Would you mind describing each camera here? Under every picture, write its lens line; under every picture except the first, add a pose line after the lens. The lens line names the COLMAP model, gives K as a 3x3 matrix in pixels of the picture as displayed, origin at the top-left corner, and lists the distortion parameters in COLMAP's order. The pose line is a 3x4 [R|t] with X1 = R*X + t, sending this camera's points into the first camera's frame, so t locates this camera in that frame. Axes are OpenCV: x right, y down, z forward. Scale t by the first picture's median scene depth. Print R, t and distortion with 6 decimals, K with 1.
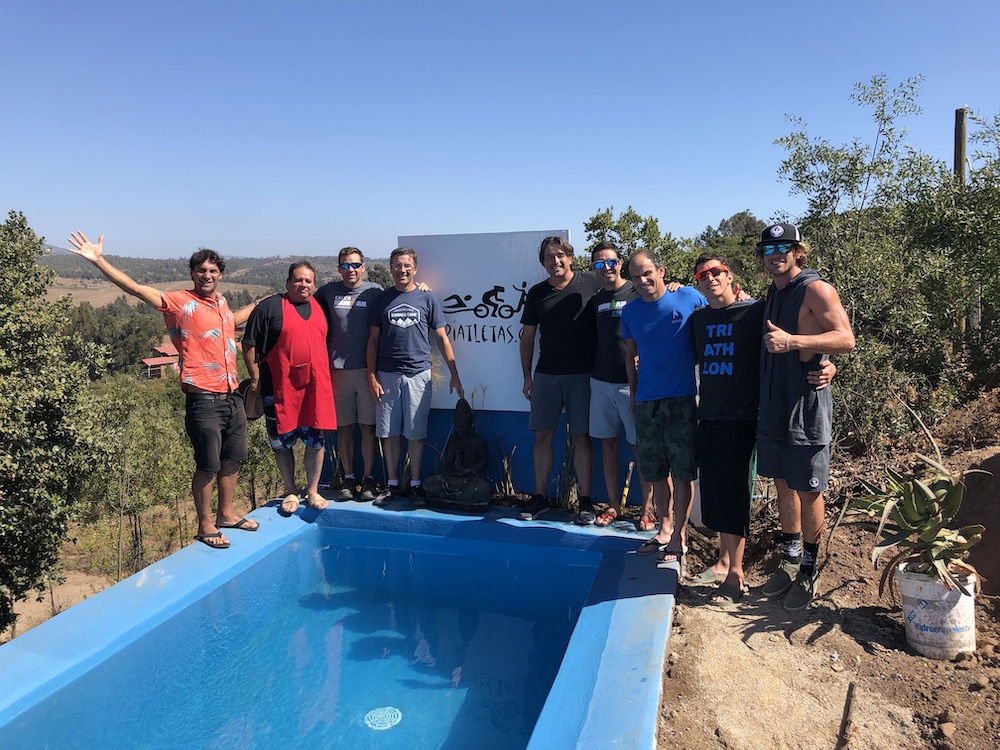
lens RADIAL K [[821.4, 0, 500.5], [0, 821.4, 374.4], [0, 0, 1]] dist [0.005860, 0.000916]
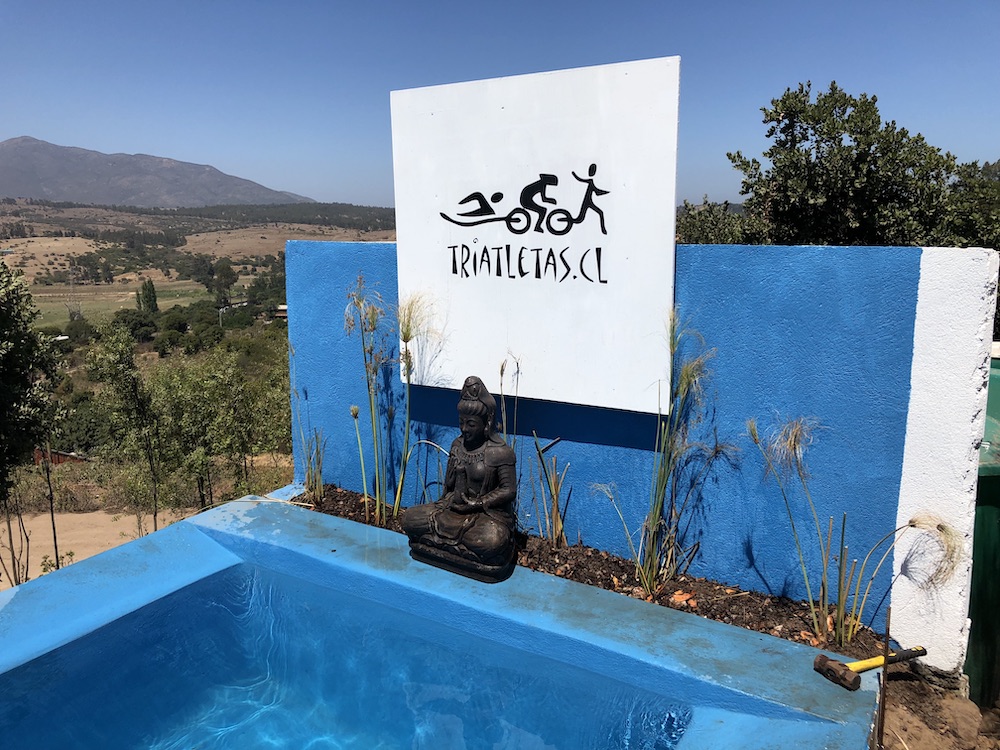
lens RADIAL K [[821.4, 0, 500.0], [0, 821.4, 375.2], [0, 0, 1]] dist [0.005860, 0.000916]
pose [[0.973124, 0.042671, -0.226294, 0.094393], [-0.024232, 0.996201, 0.083646, -0.019662], [0.229003, -0.075915, 0.970461, 0.451618]]
